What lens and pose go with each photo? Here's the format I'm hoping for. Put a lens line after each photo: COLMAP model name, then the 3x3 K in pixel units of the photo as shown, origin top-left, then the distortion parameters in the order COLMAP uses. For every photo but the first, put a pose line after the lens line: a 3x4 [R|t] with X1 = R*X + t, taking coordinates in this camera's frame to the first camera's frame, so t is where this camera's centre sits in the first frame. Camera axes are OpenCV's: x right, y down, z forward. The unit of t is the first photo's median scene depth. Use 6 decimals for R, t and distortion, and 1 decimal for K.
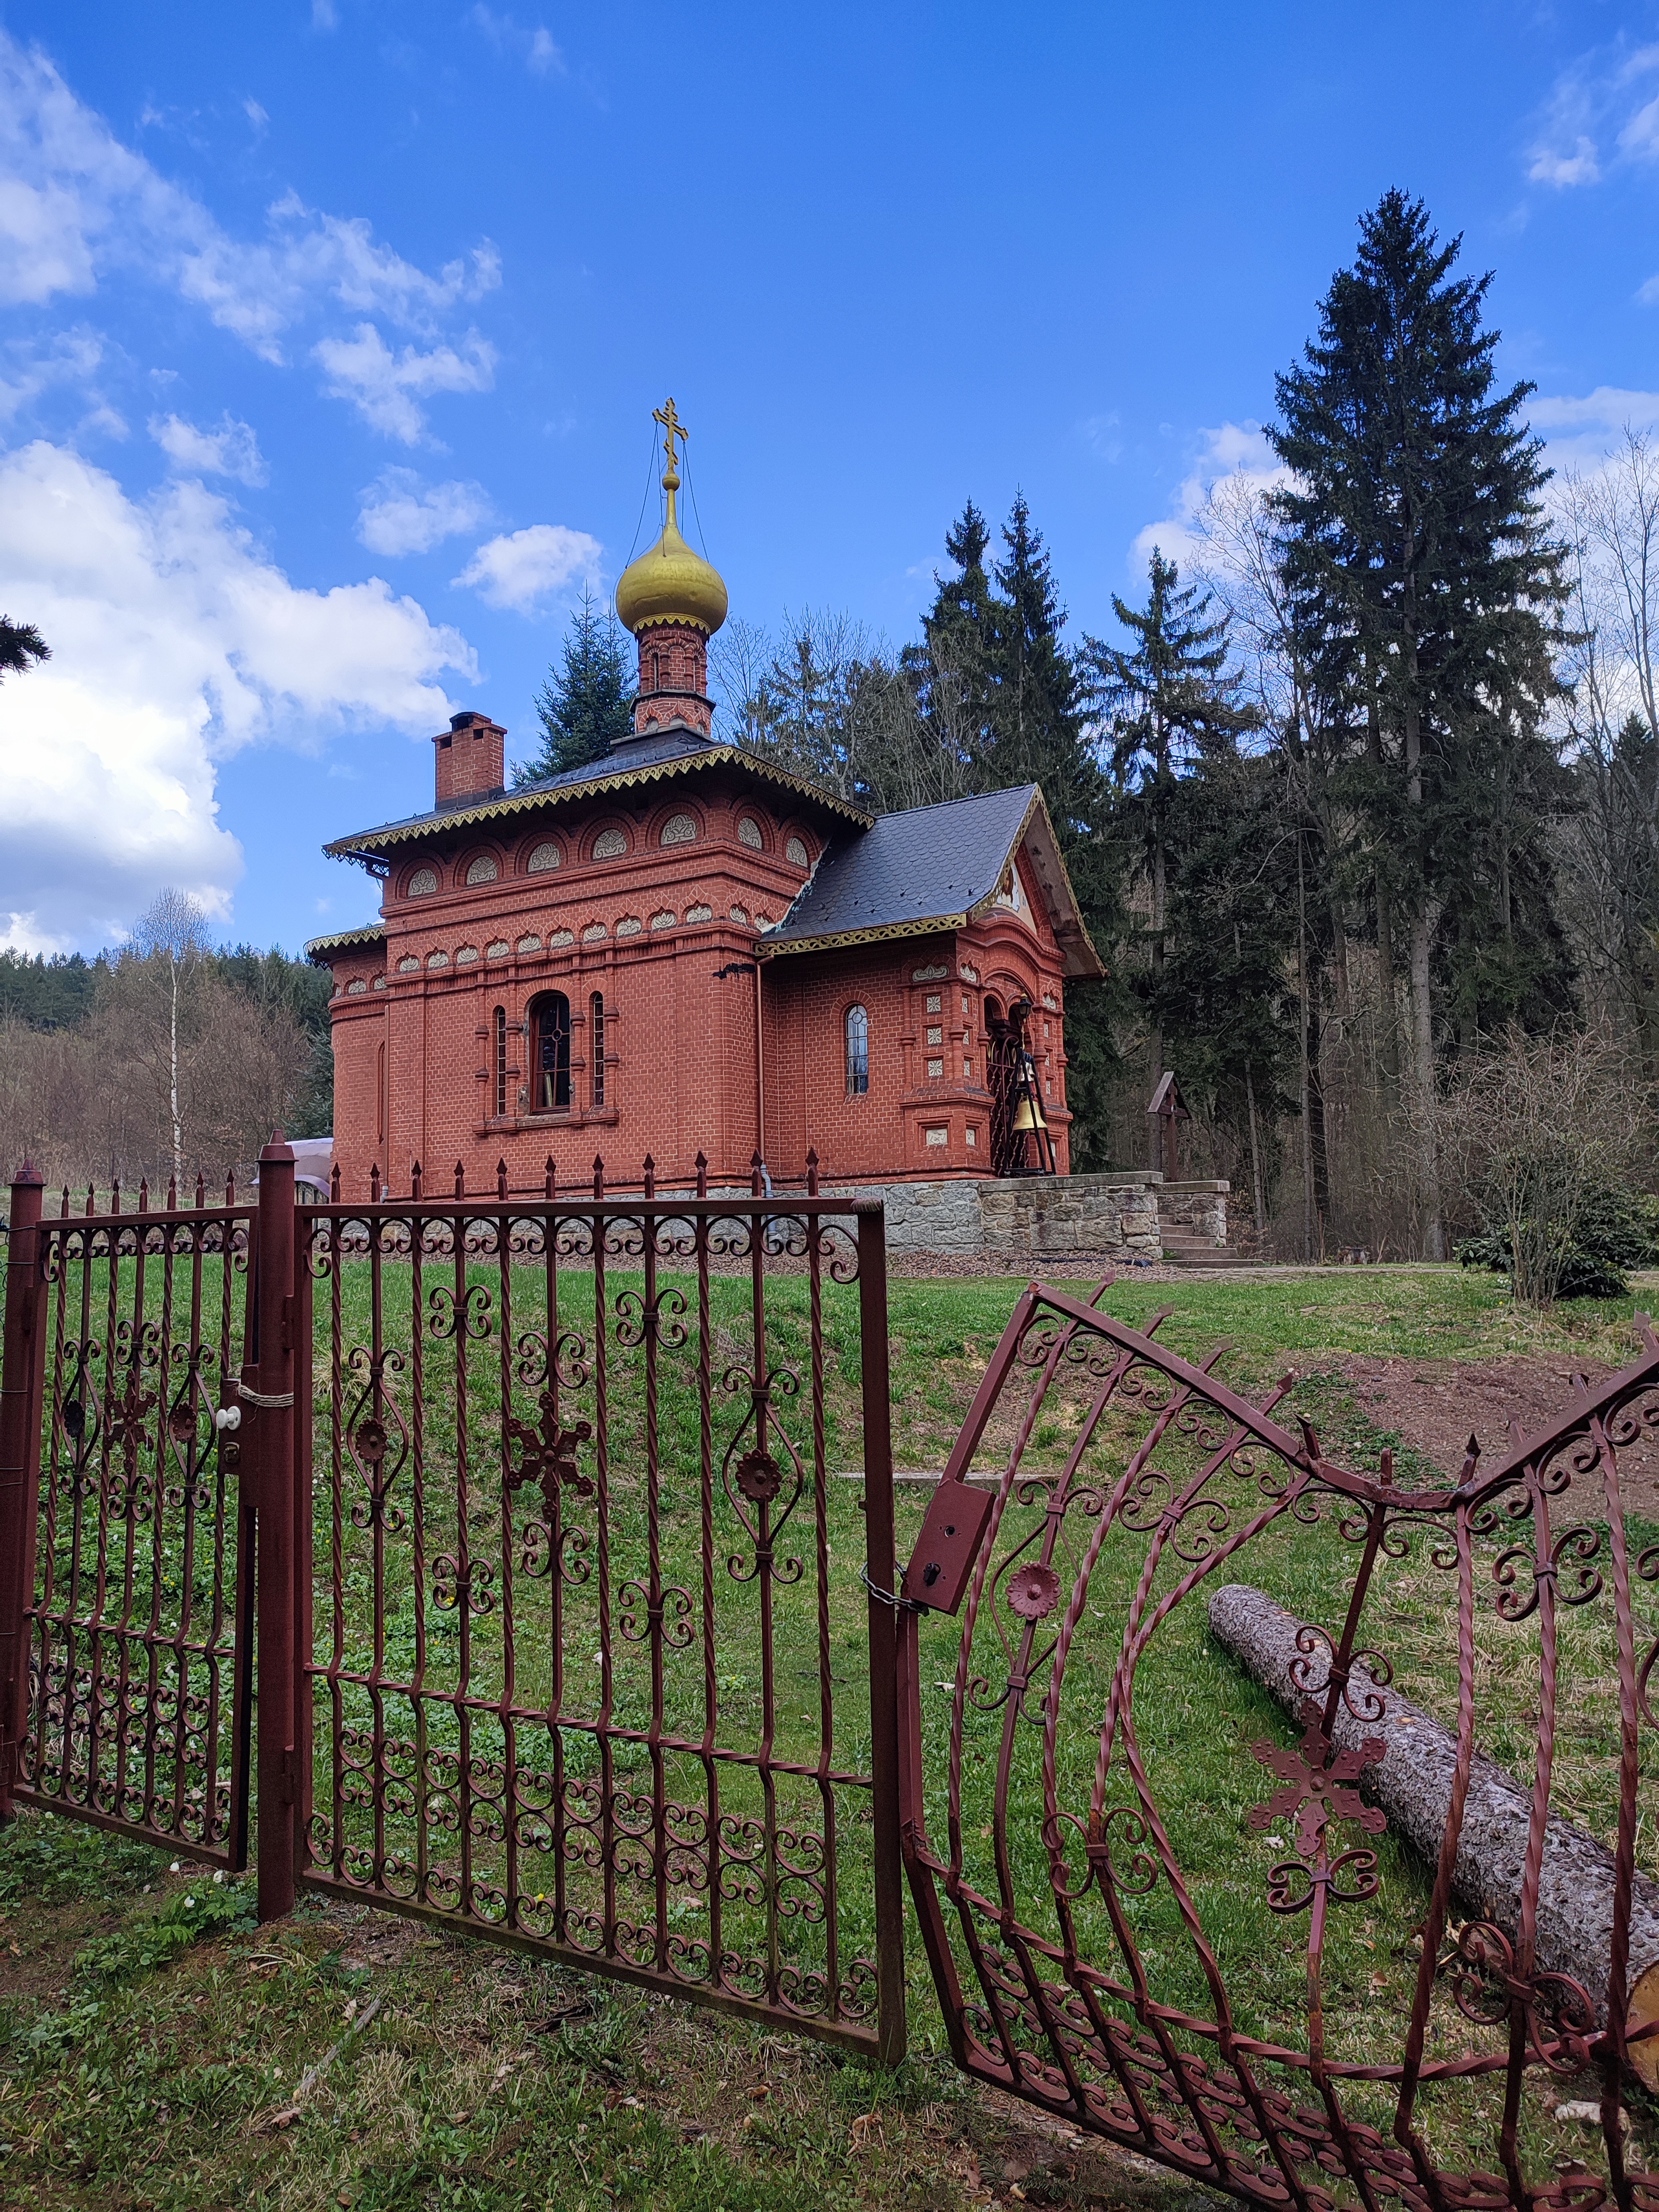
lens RADIAL K [[1558.1, 0, 829.5], [0, 1558.1, 1106.0], [0, 0, 1]] dist [-0.002953, -0.001805]
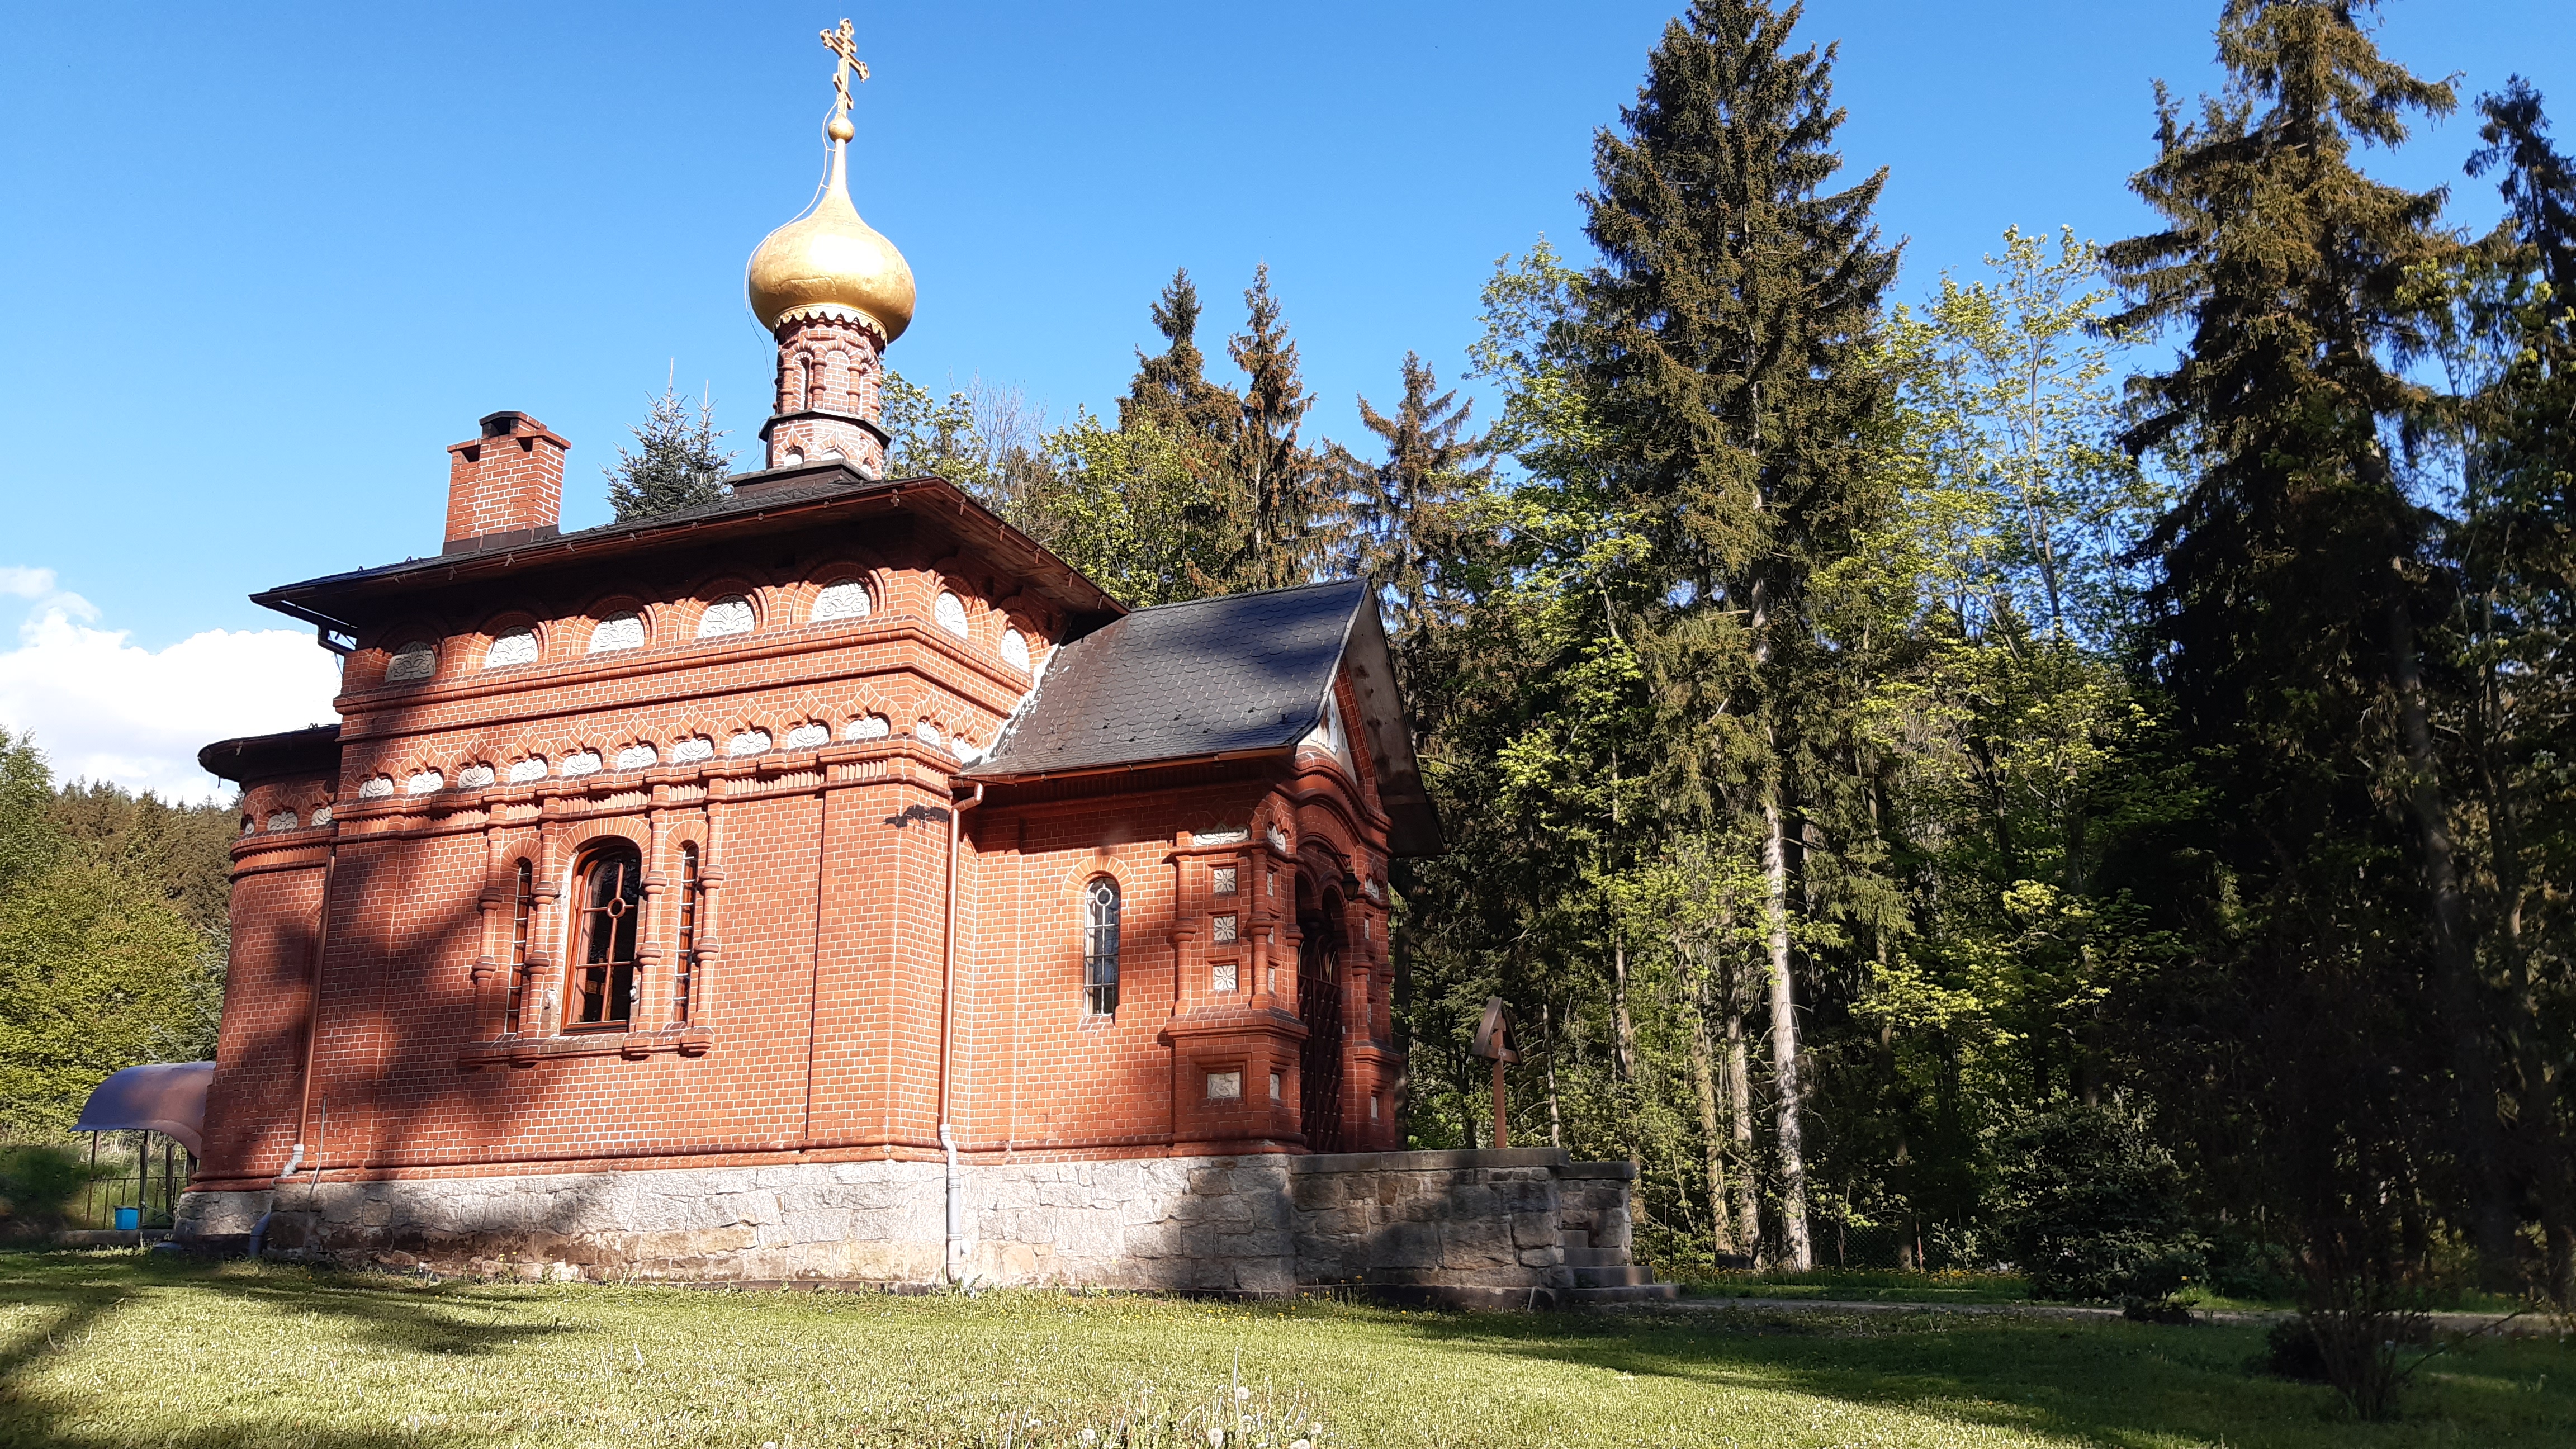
lens RADIAL K [[1888.9, 0, 1291.0], [0, 1888.9, 732.7], [0, 0, 1]] dist [-0.003313, -0.003040]
pose [[0.978731, 0.056317, 0.197268, -0.057586], [-0.023888, 0.986326, -0.163063, 0.002467], [-0.203754, 0.154882, 0.966693, 0.178689]]
